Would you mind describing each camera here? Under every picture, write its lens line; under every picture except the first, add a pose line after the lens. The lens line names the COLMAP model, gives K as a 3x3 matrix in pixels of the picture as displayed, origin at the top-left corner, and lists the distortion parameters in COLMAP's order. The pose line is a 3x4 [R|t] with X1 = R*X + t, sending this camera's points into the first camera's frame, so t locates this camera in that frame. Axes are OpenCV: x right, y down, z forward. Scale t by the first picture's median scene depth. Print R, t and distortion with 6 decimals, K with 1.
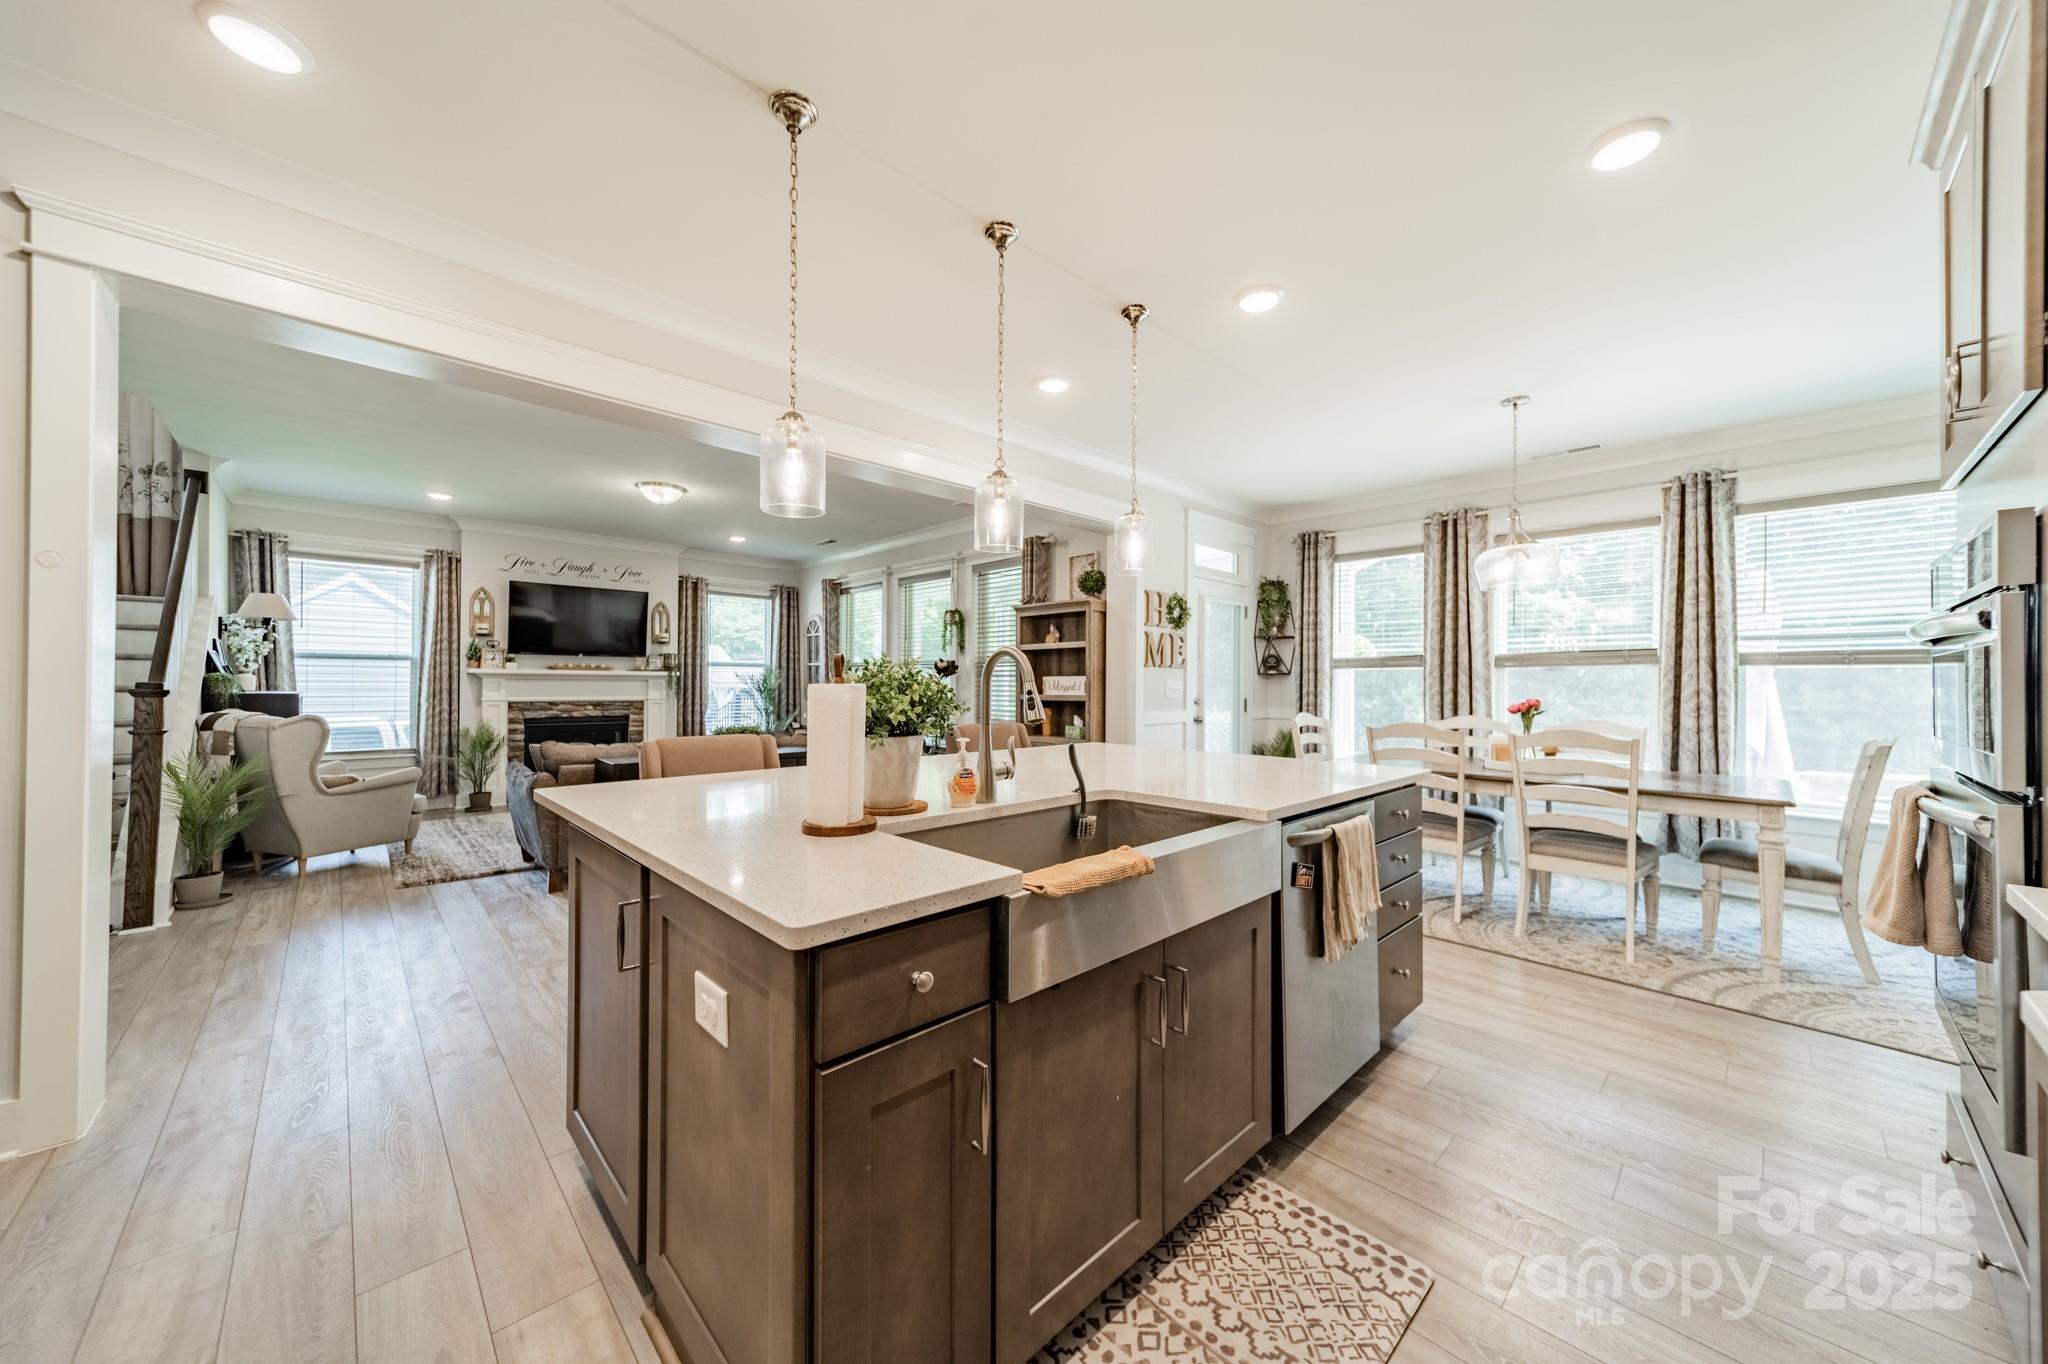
lens RADIAL K [[717.6, 0, 1026.9], [0, 717.6, 670.1], [0, 0, 1]] dist [0.007740, 0.000044]
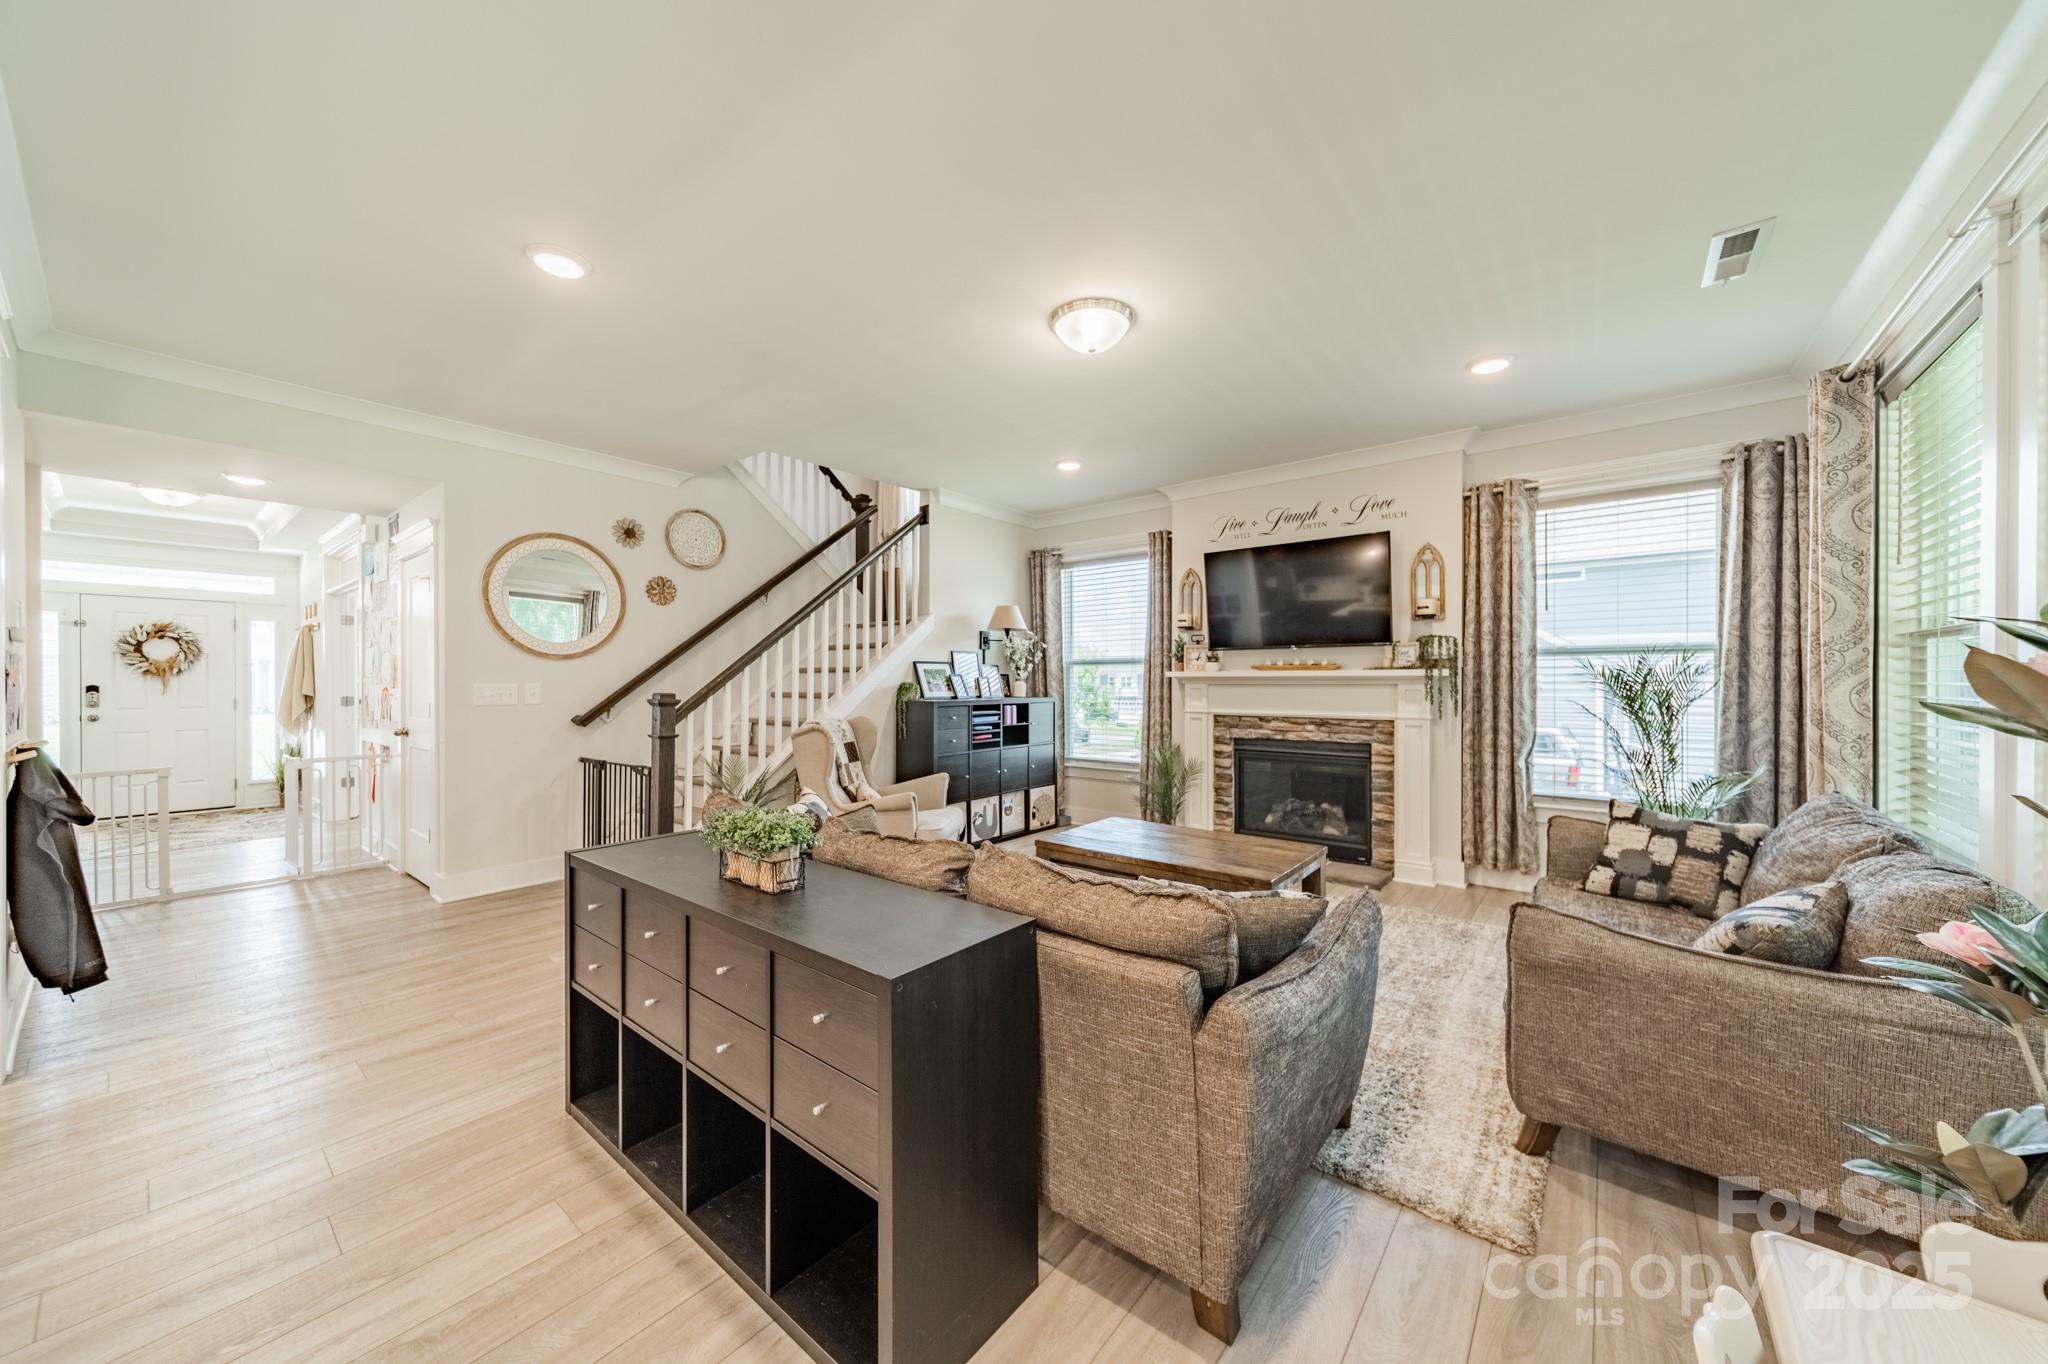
lens RADIAL K [[717.6, 0, 1030.5], [0, 717.6, 686.0], [0, 0, 1]] dist [0.007740, 0.000044]
pose [[0.131358, 0.001072, -0.991334, 0.000593], [0.022946, 0.999728, 0.004121, 0.007109], [0.991069, -0.023288, 0.131298, 0.749893]]
